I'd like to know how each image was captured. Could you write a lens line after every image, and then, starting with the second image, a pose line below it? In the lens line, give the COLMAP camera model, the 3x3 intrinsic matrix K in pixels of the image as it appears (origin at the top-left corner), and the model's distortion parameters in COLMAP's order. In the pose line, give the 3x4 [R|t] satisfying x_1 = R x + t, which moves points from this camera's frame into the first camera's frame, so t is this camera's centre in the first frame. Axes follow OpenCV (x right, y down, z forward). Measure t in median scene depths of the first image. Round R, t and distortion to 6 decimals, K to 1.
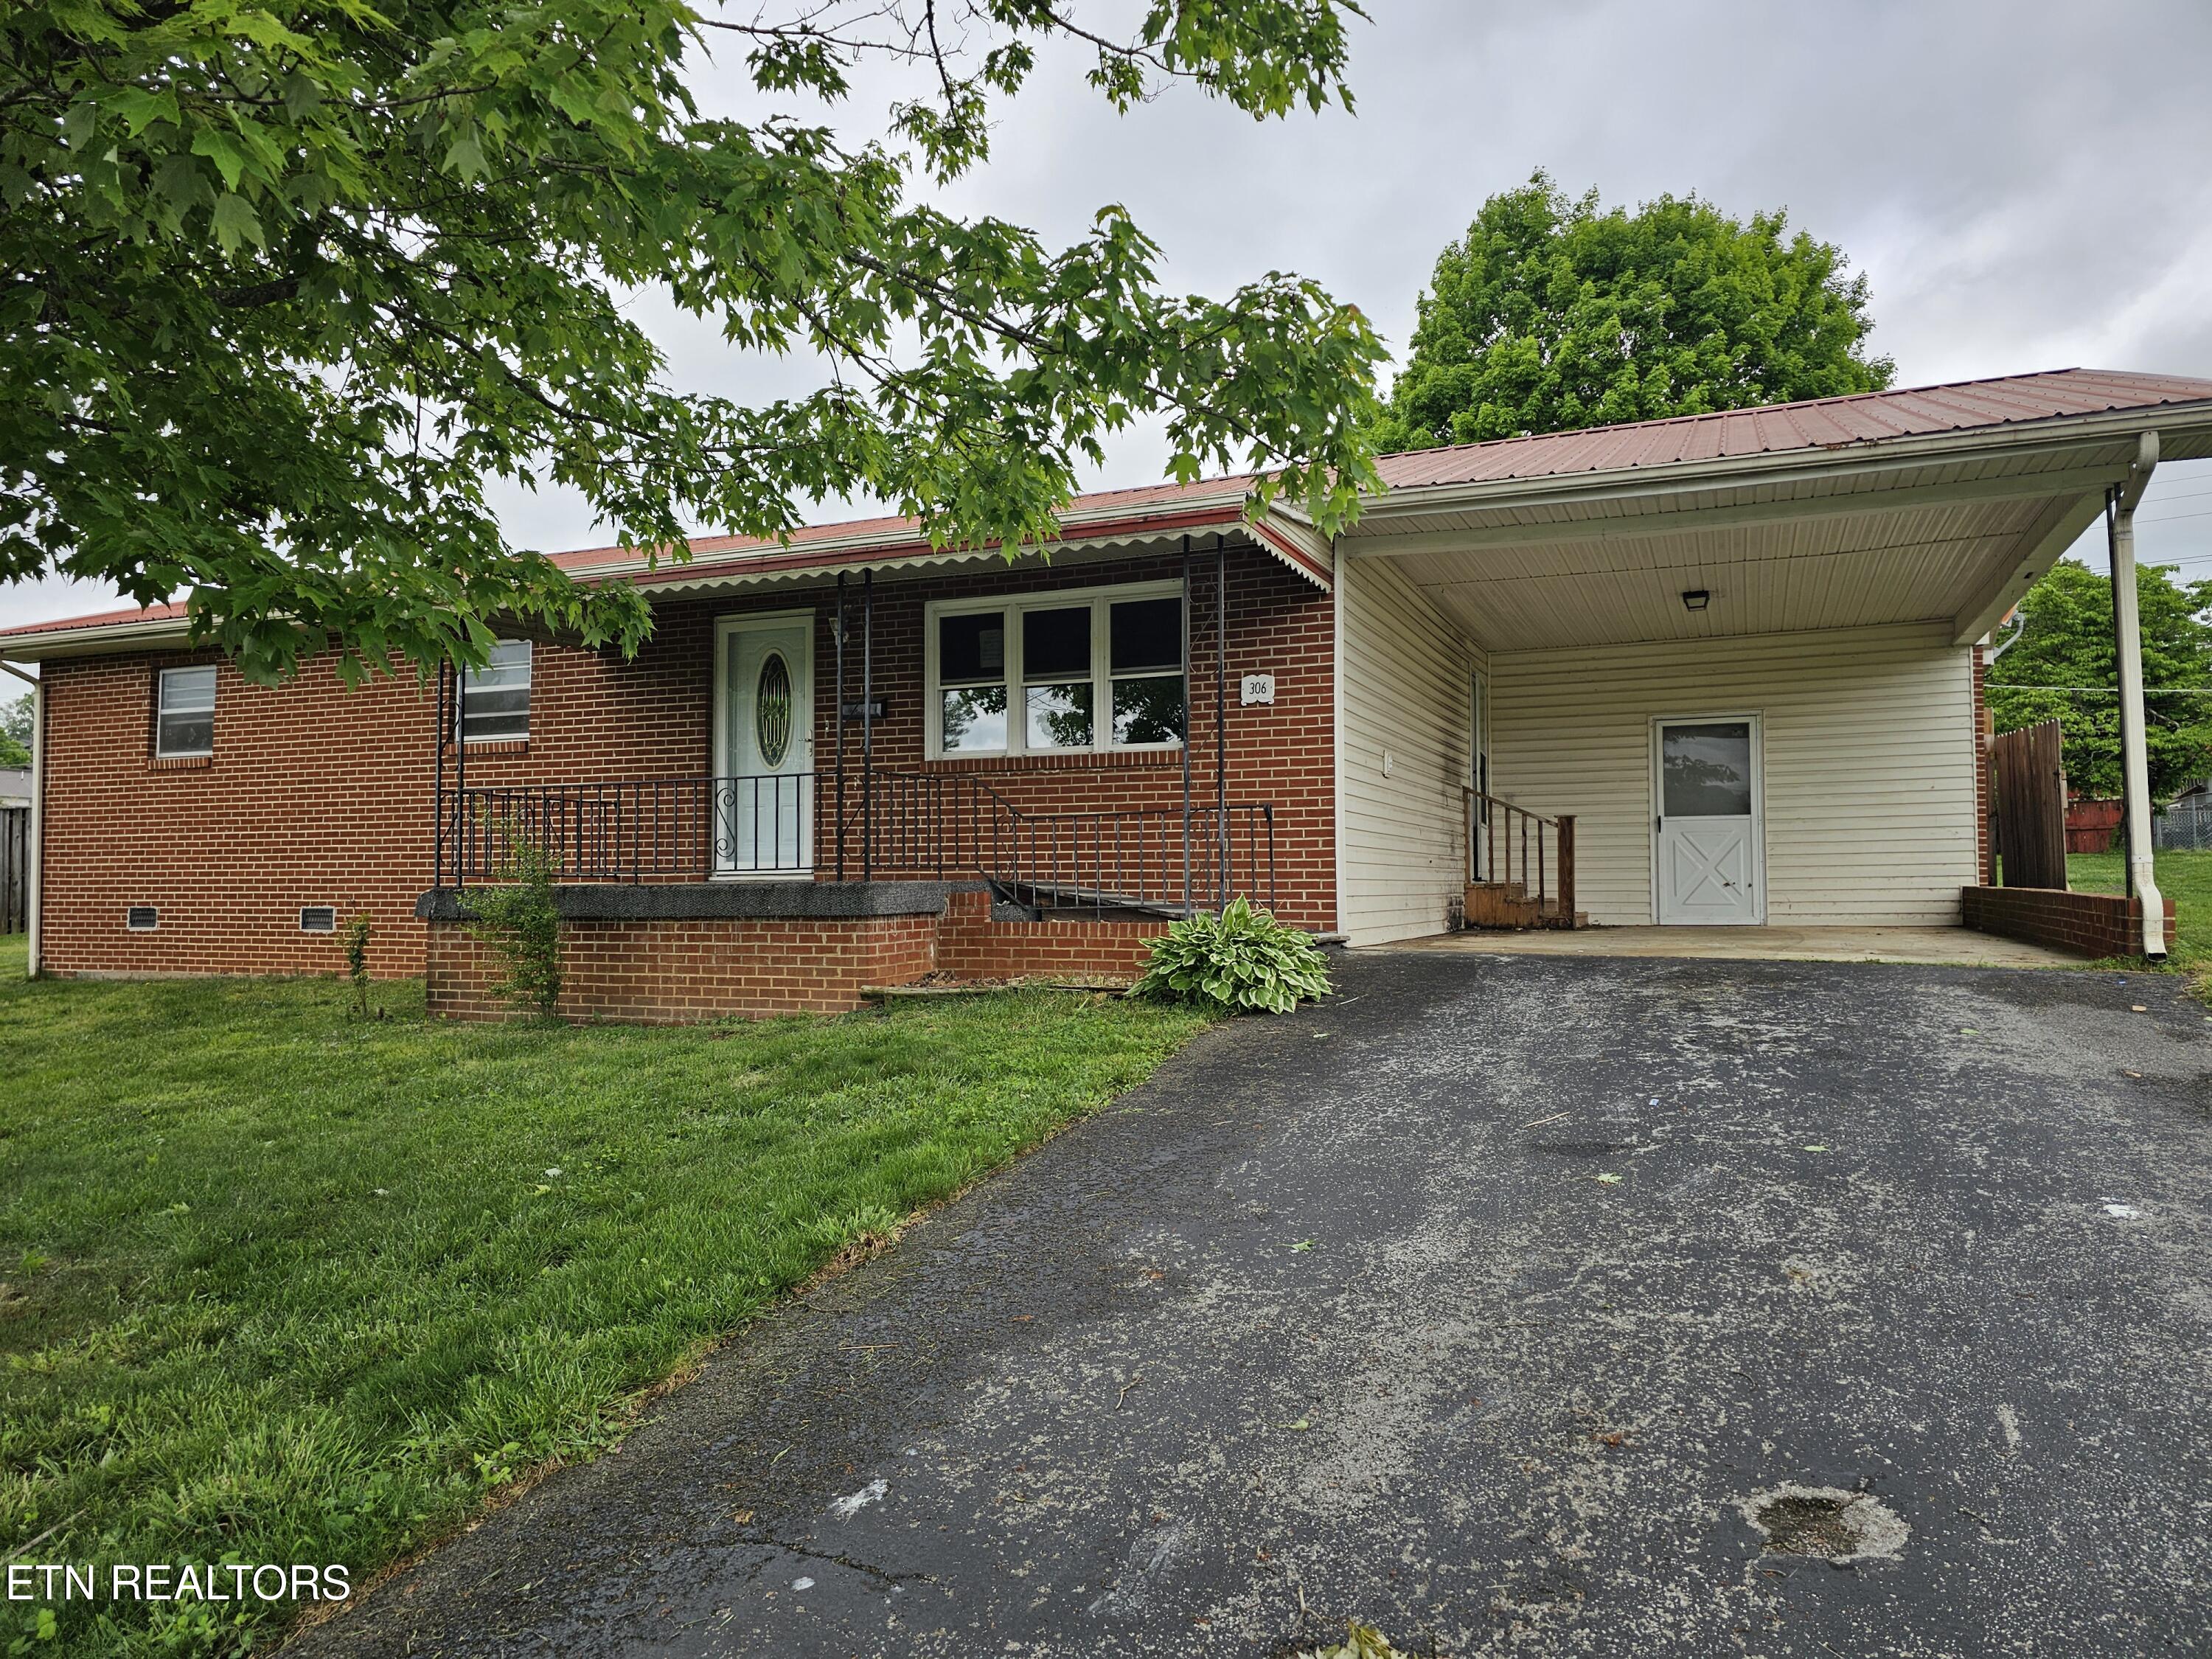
lens RADIAL K [[1472.5, 0, 1101.9], [0, 1472.5, 838.4], [0, 0, 1]] dist [0.067741, -0.053416]
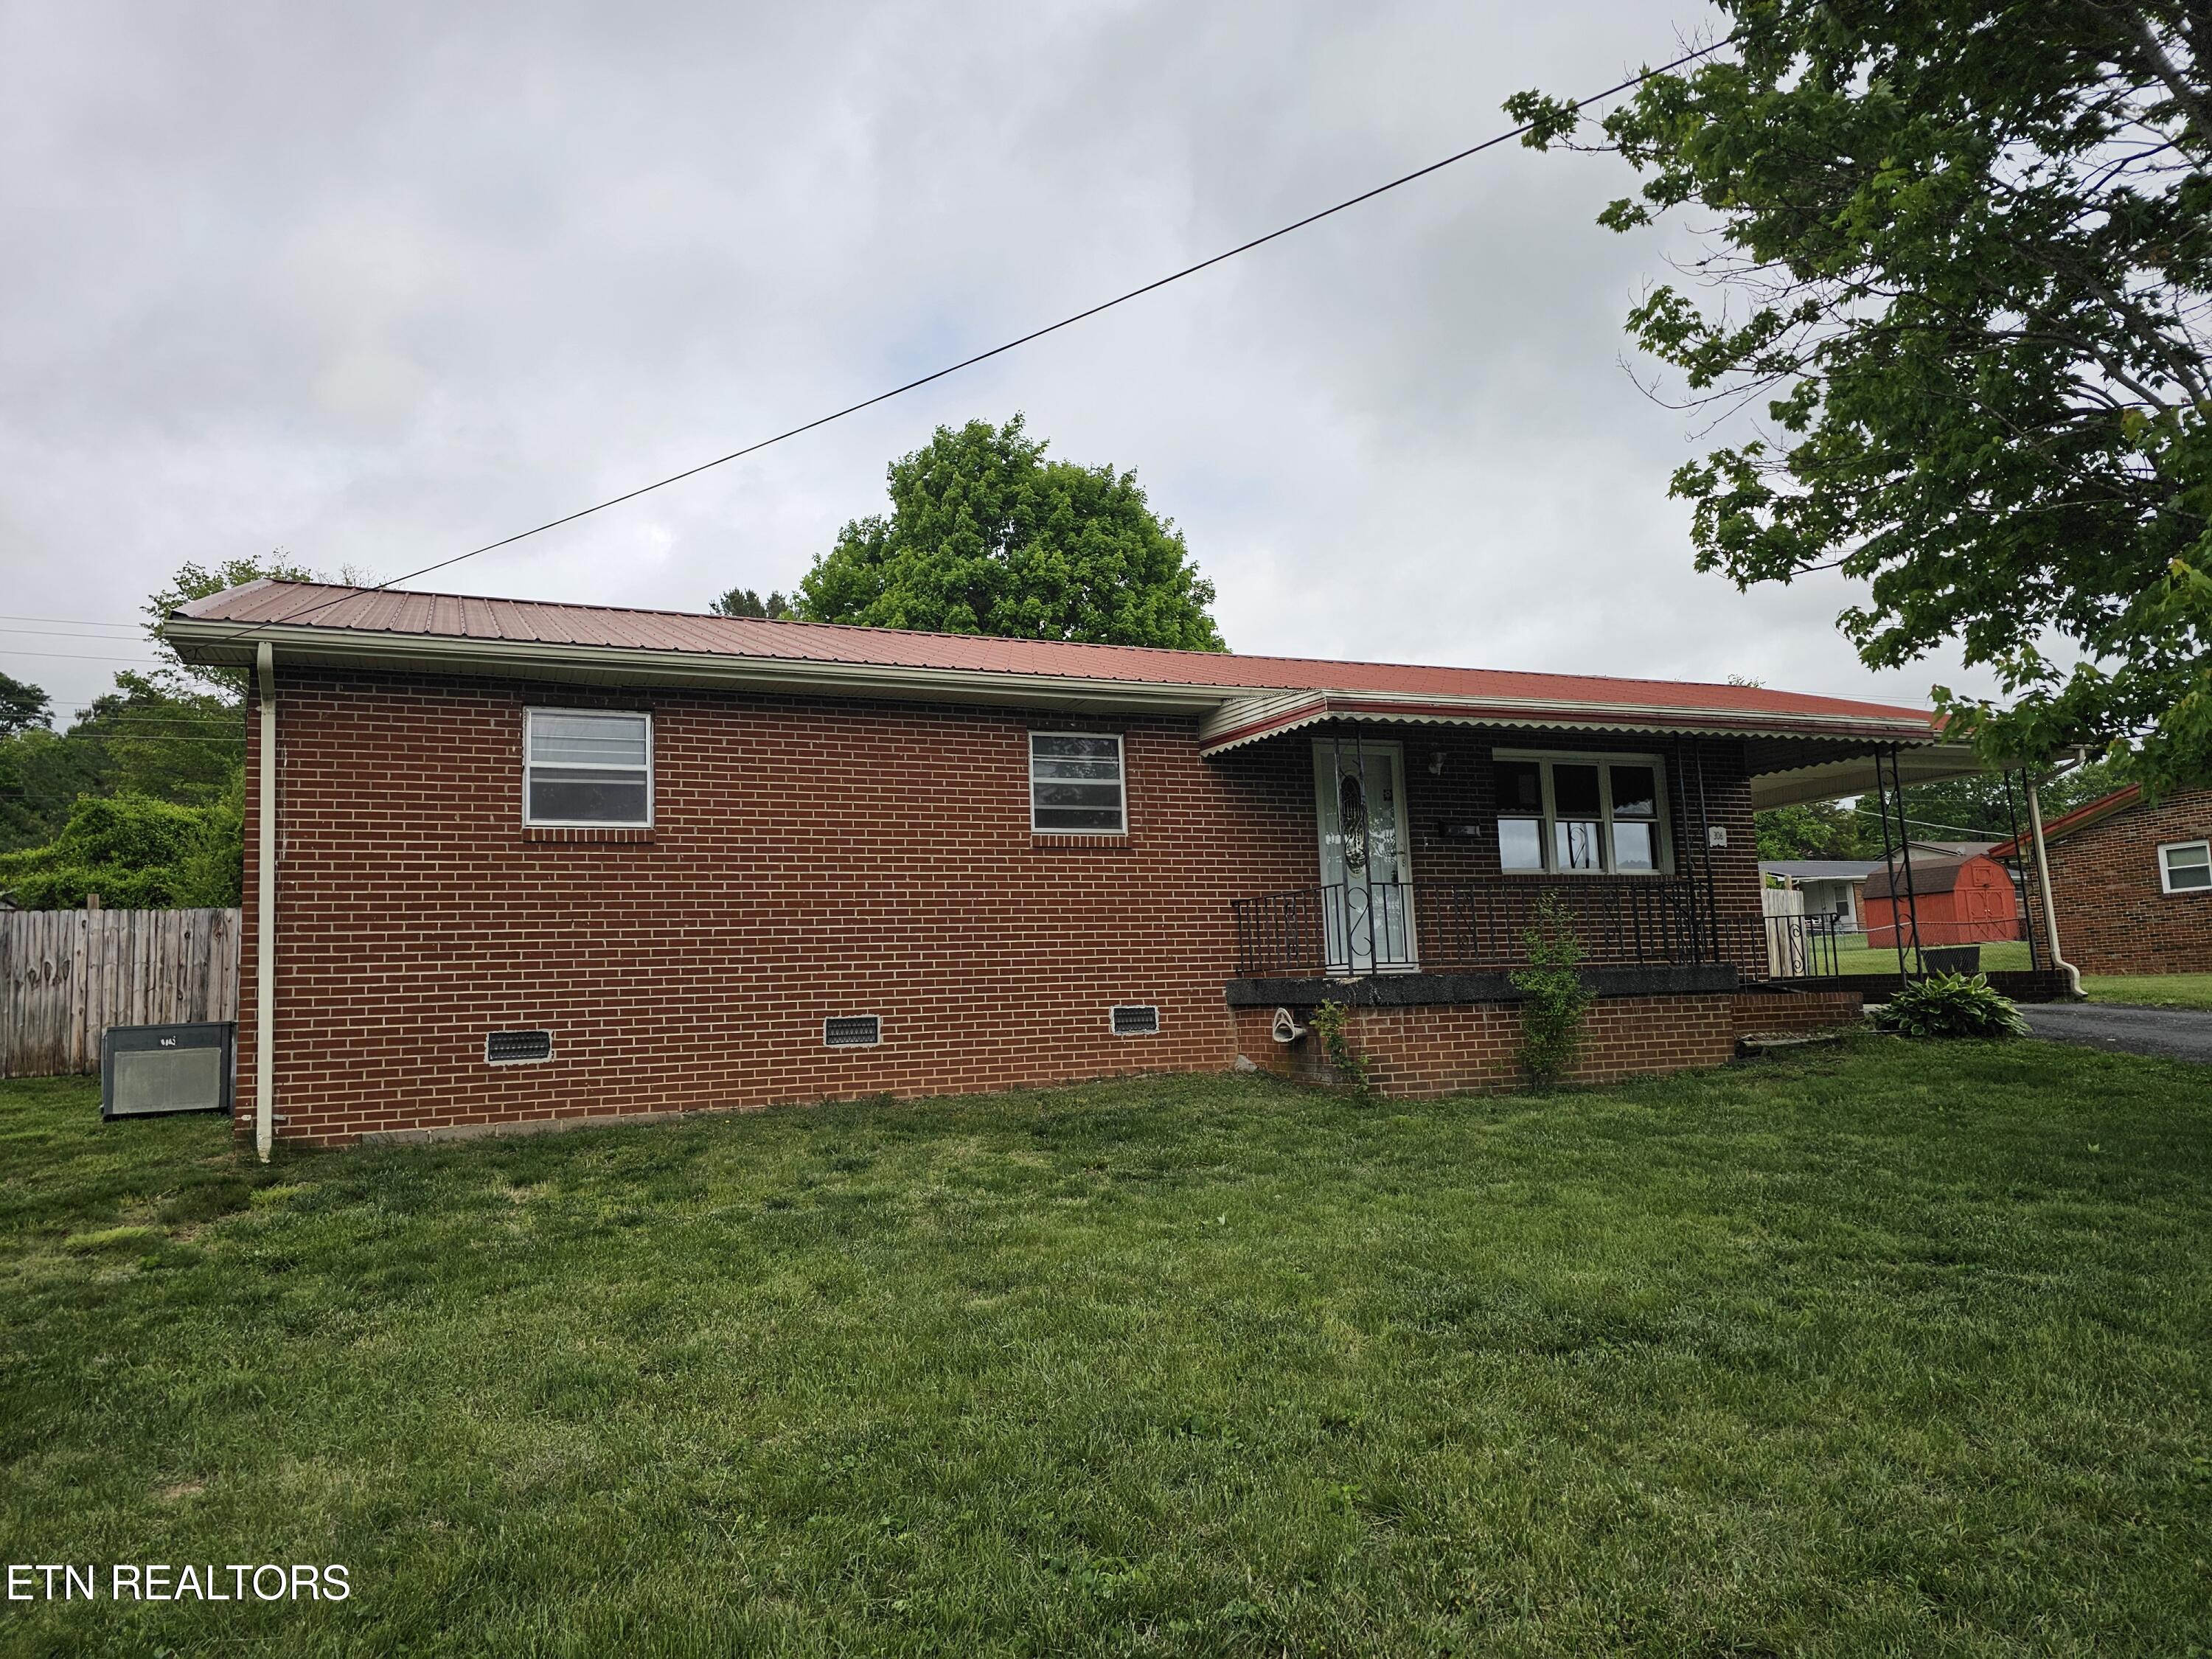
lens RADIAL K [[1472.5, 0, 1091.9], [0, 1472.5, 826.6], [0, 0, 1]] dist [0.067741, -0.053416]
pose [[0.697446, 0.068028, 0.713401, -1.382496], [0.009995, 0.994464, -0.104600, 0.037170], [-0.716567, 0.080084, 0.692905, 0.423359]]
